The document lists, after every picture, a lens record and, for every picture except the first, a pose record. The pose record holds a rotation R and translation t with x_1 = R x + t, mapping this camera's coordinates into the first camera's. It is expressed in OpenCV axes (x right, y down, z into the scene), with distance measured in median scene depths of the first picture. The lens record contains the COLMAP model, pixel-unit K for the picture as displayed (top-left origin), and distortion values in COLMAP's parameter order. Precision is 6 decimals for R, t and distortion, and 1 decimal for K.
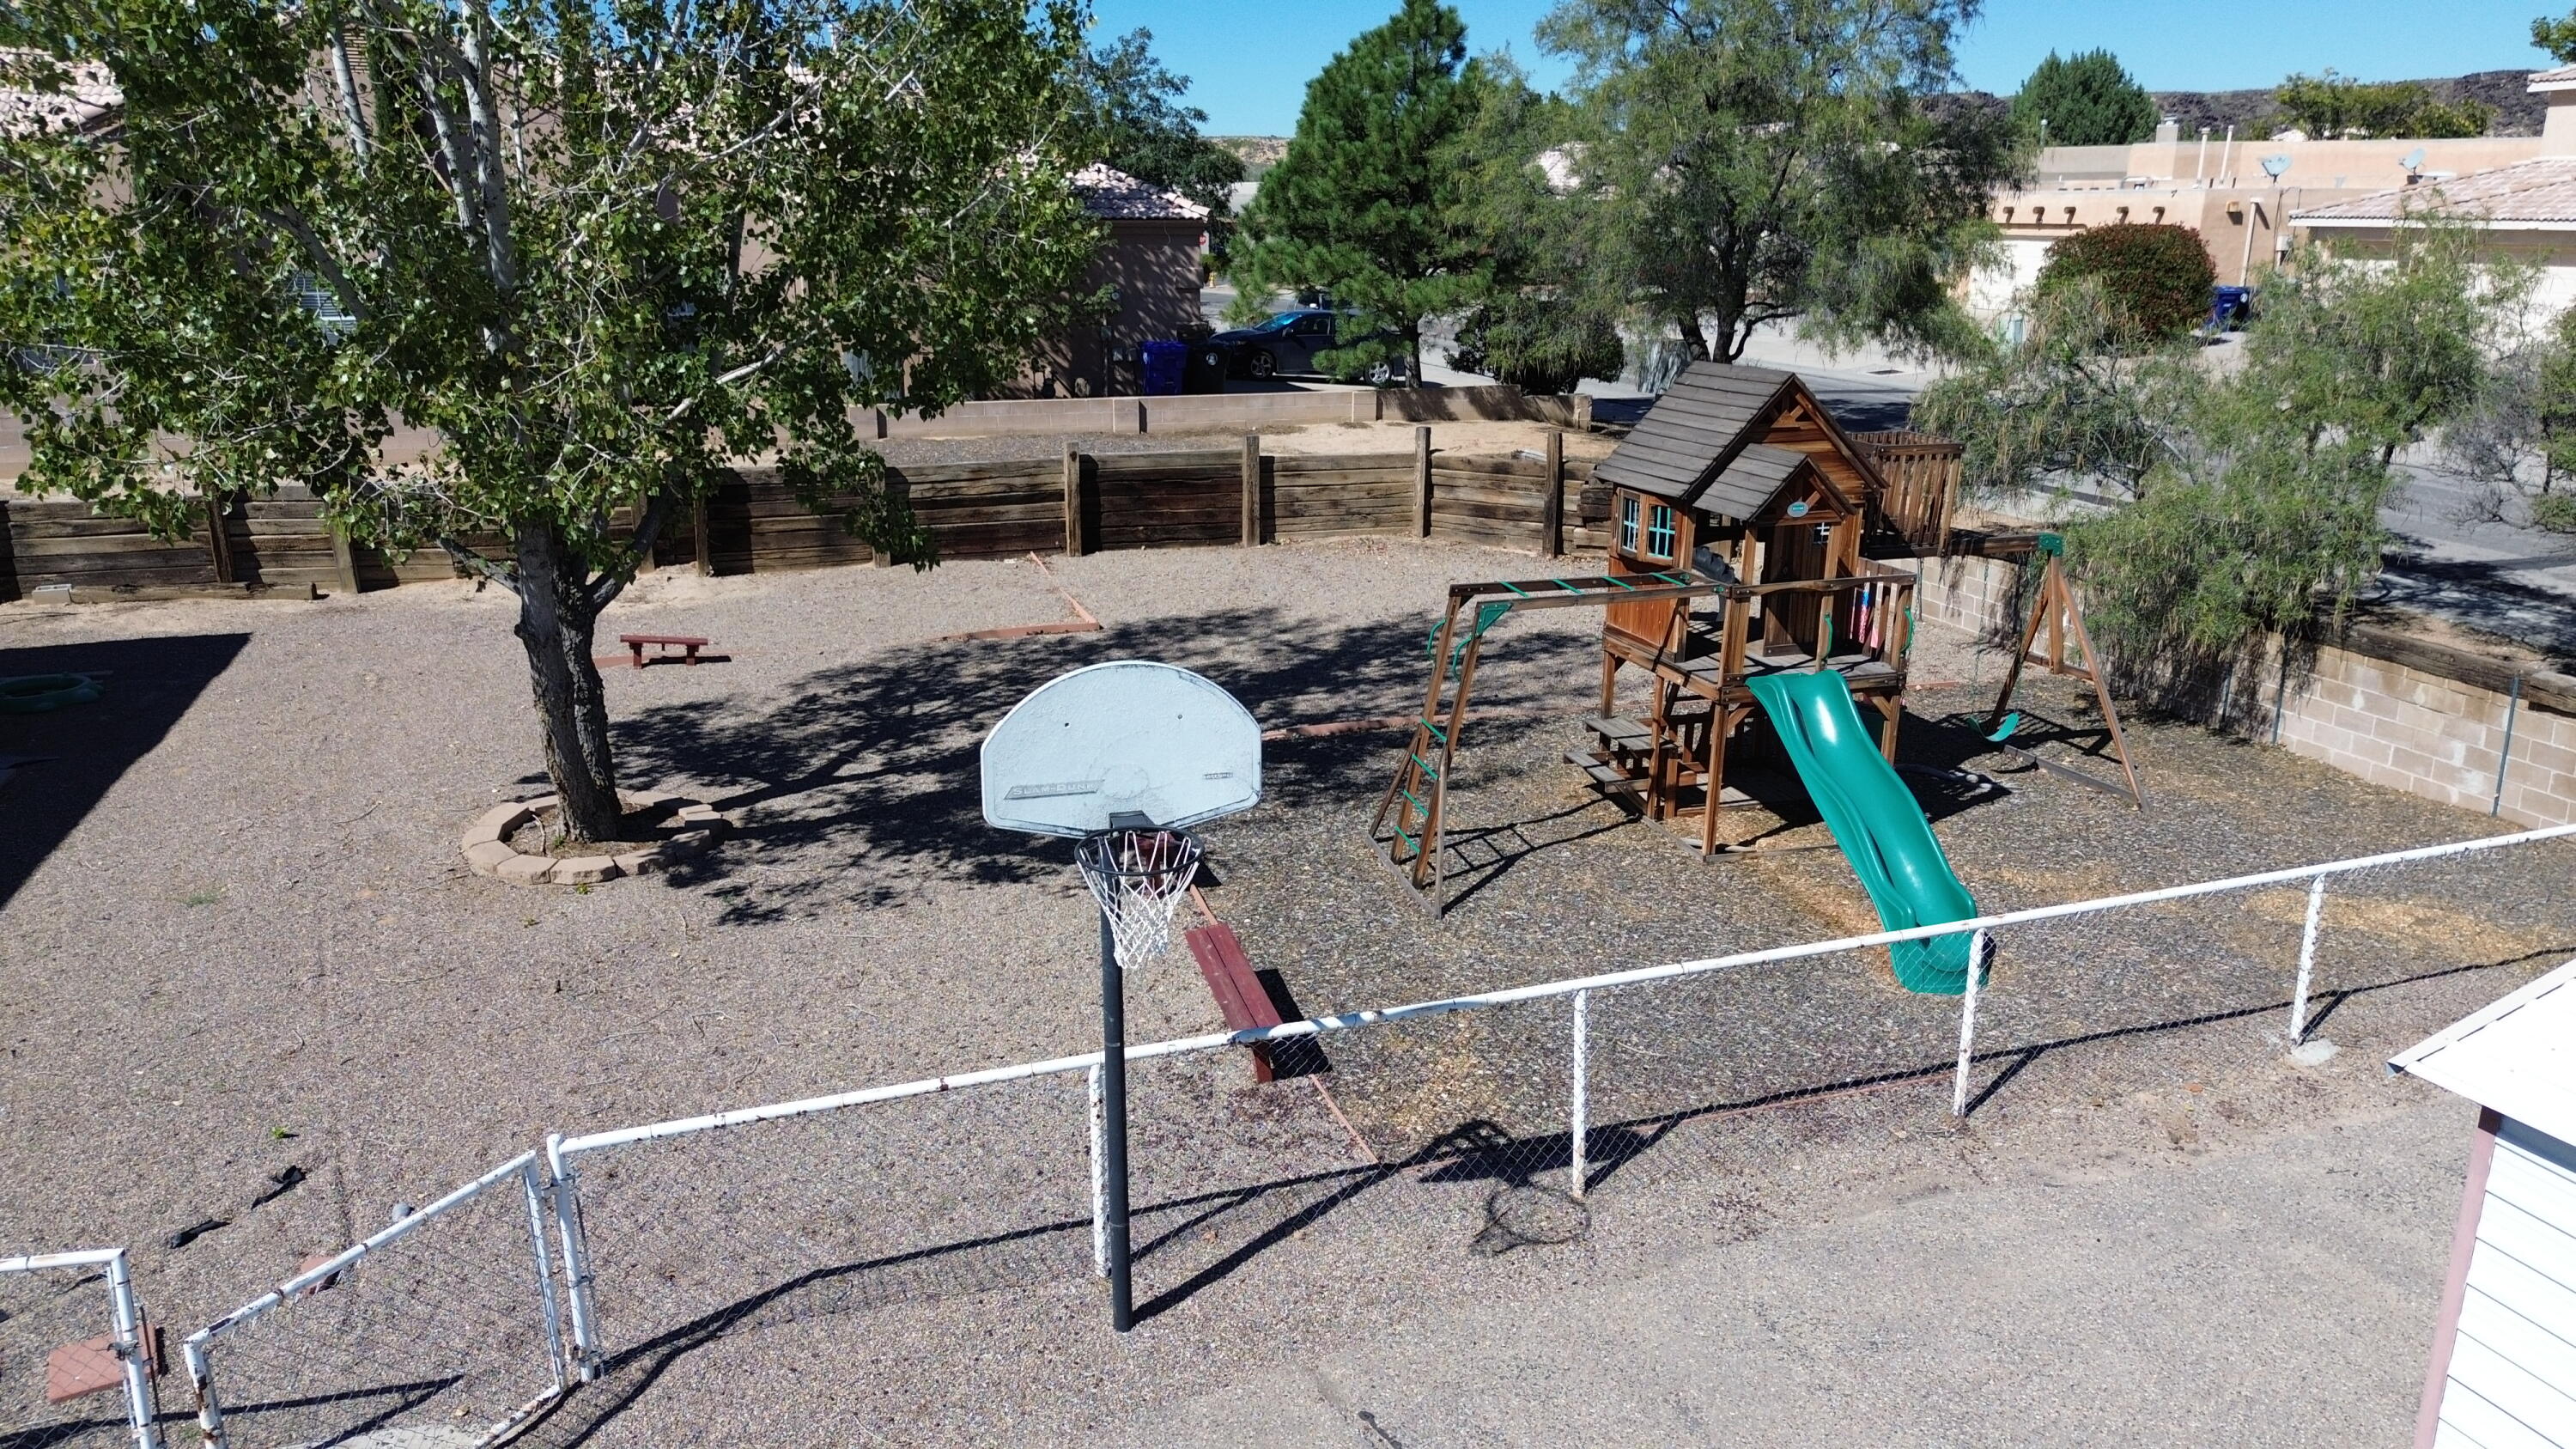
lens RADIAL K [[1816.3, 0, 1280.3], [0, 1816.3, 737.7], [0, 0, 1]] dist [0.073501, -0.083118]
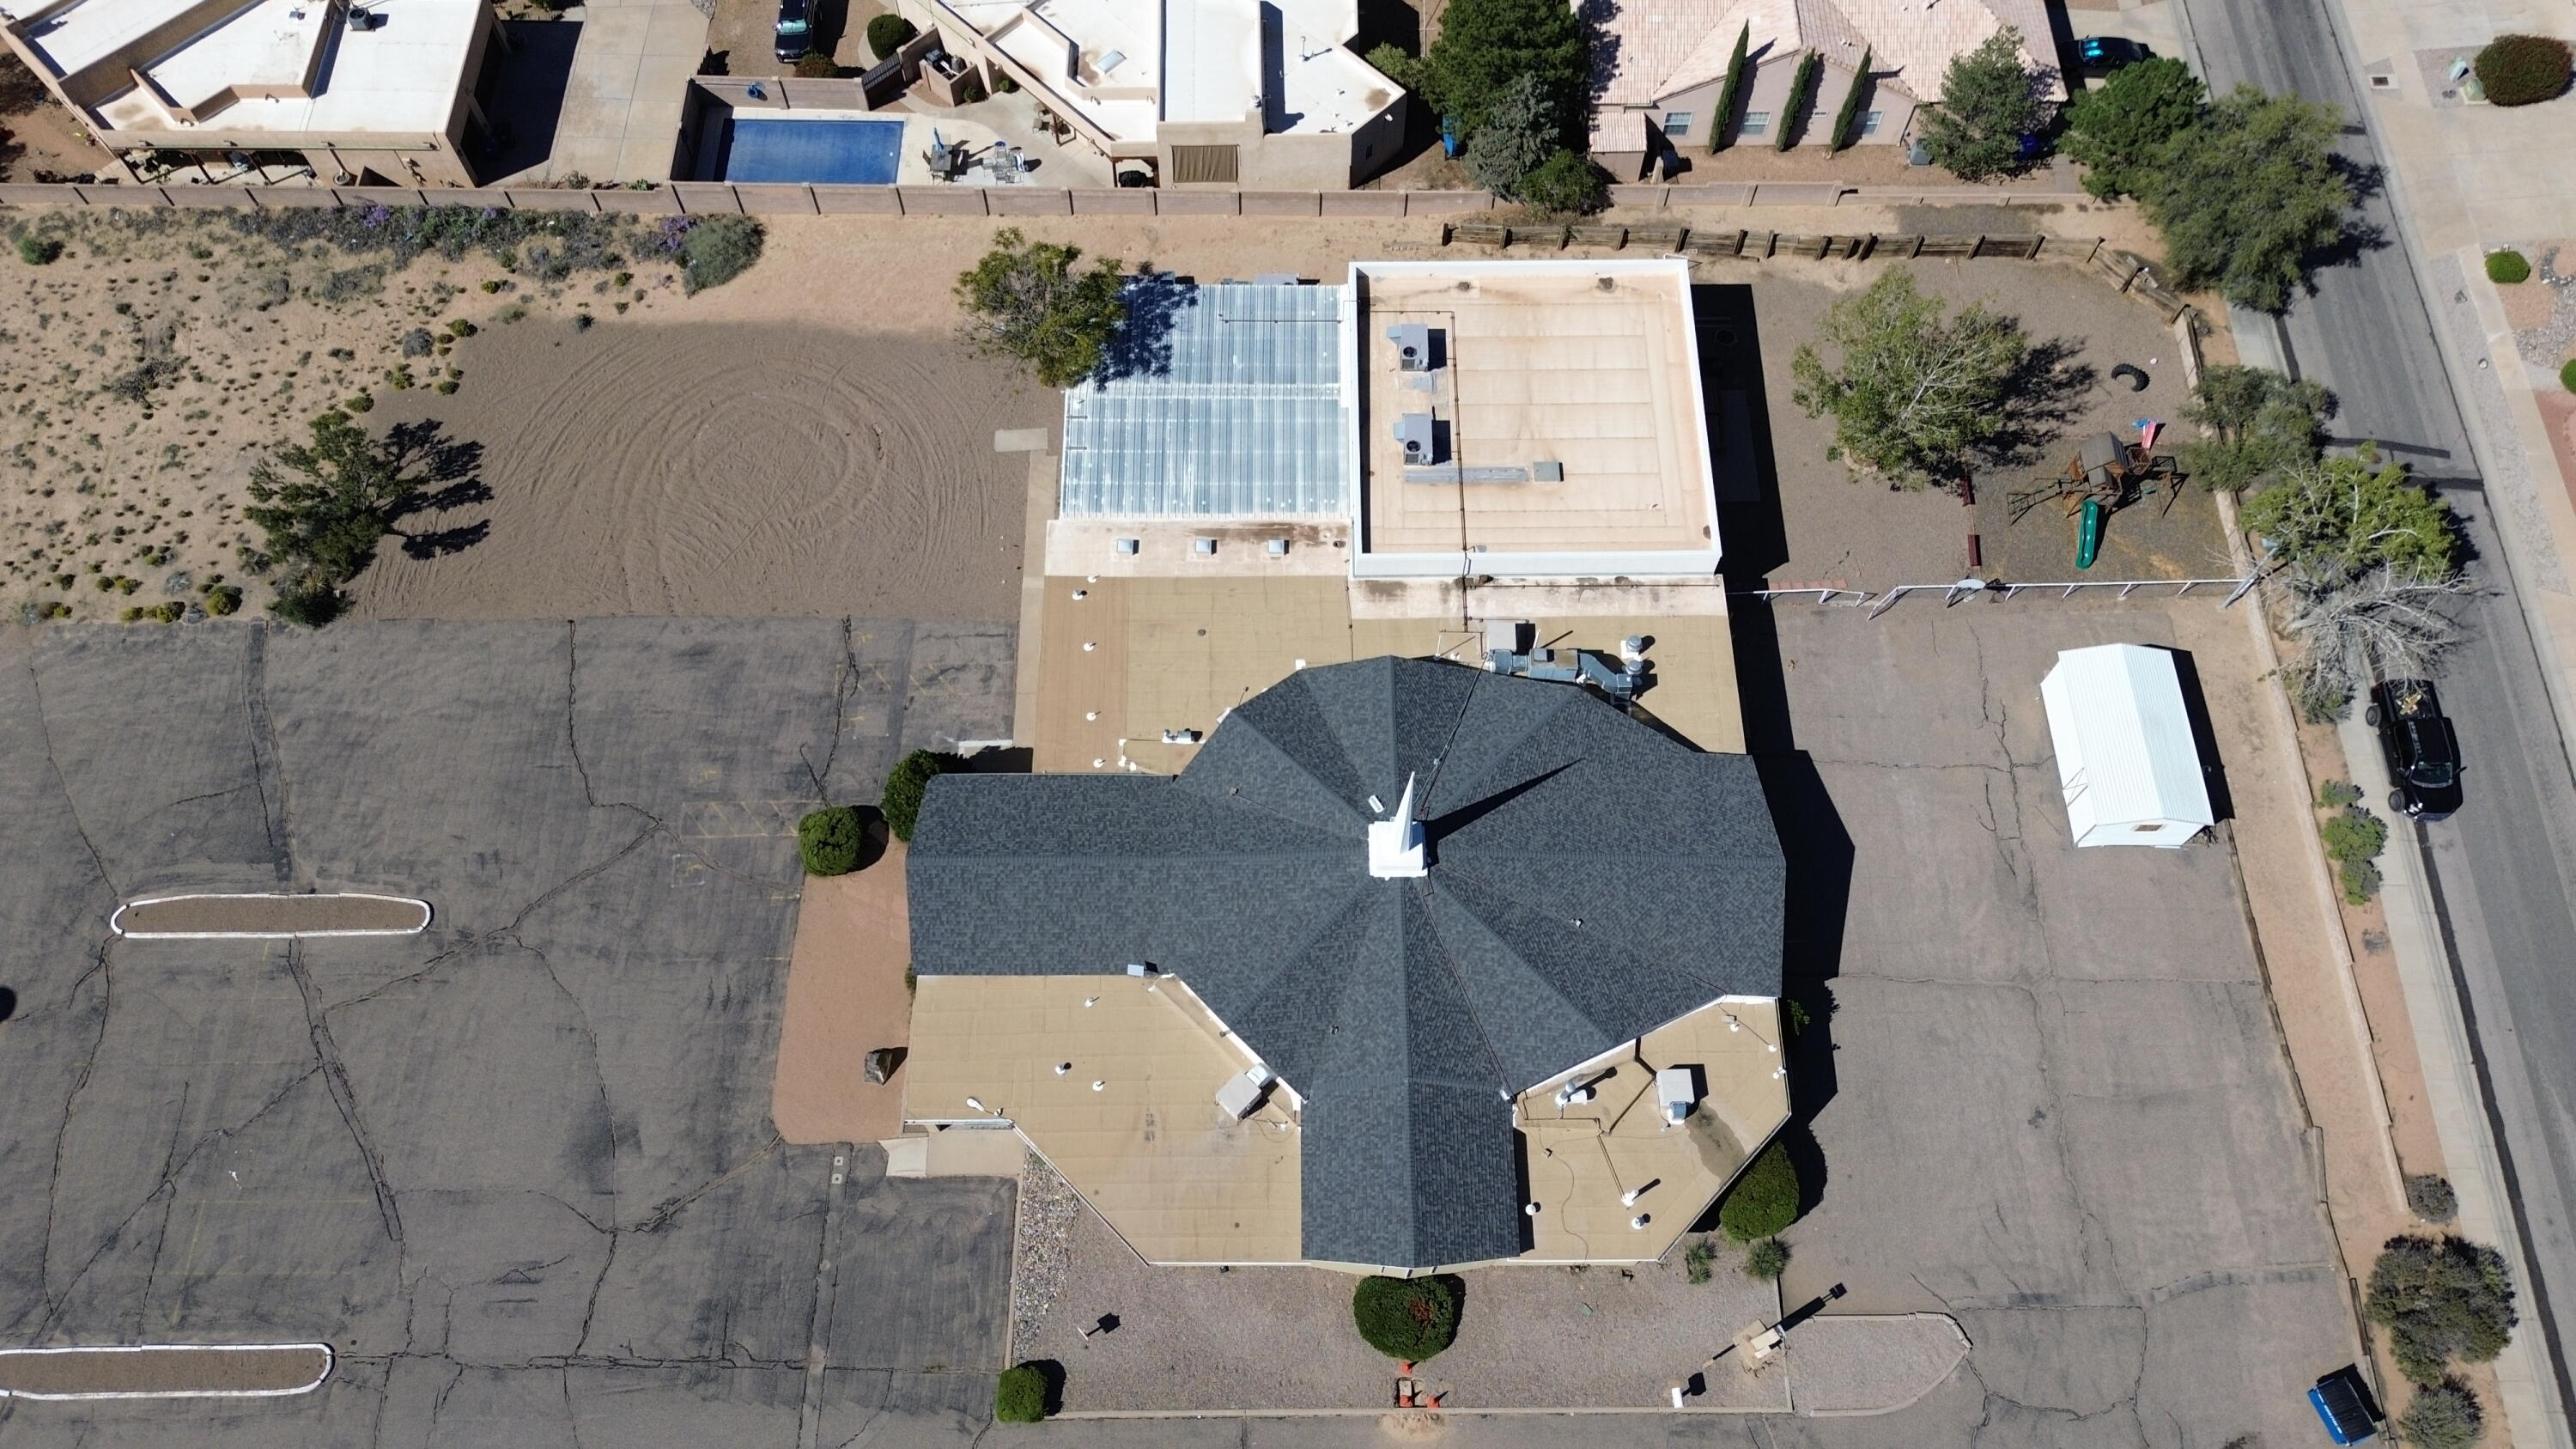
lens RADIAL K [[1816.3, 0, 1284.2], [0, 1816.3, 732.1], [0, 0, 1]] dist [0.073501, -0.083118]
pose [[0.947868, 0.287419, -0.137609, -0.855970], [-0.092108, 0.660515, 0.745142, -2.774947], [0.305061, -0.693621, 0.652555, -3.085072]]
